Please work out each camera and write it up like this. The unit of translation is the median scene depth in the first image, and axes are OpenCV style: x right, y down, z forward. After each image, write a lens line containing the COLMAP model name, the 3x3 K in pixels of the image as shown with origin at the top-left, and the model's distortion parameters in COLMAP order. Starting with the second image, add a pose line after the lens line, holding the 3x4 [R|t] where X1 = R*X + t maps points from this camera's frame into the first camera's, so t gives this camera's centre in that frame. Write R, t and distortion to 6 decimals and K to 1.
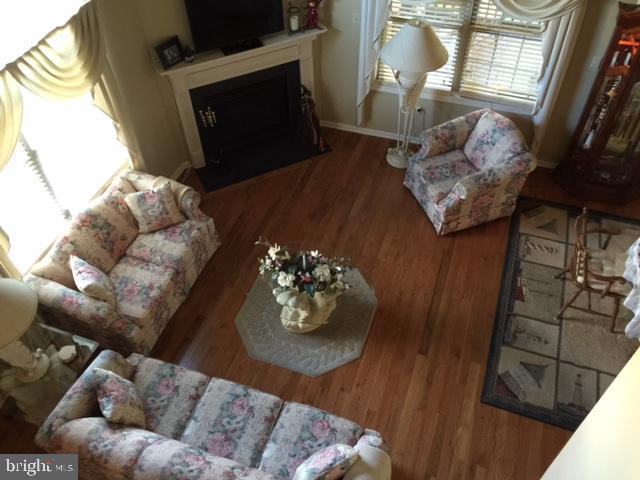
lens RADIAL K [[549.6, 0, 321.9], [0, 549.6, 237.9], [0, 0, 1]] dist [0.044145, -0.059874]
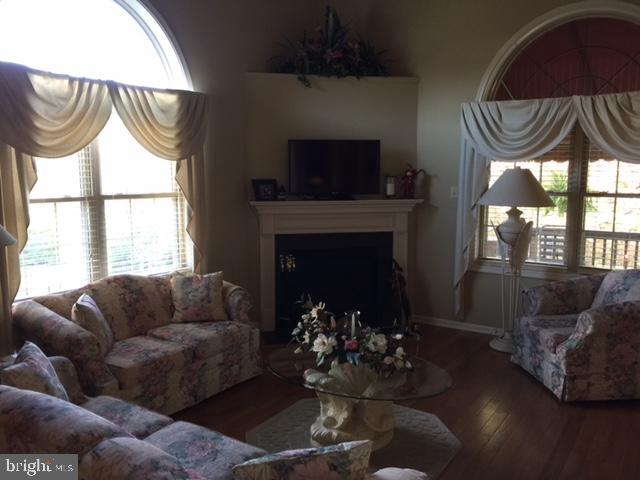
lens RADIAL K [[549.6, 0, 316.0], [0, 549.6, 240.5], [0, 0, 1]] dist [0.044145, -0.059874]
pose [[0.964875, 0.051304, -0.257653, 0.089386], [-0.208518, 0.746135, -0.632300, 0.372542], [0.159804, 0.663816, 0.730624, 0.327845]]
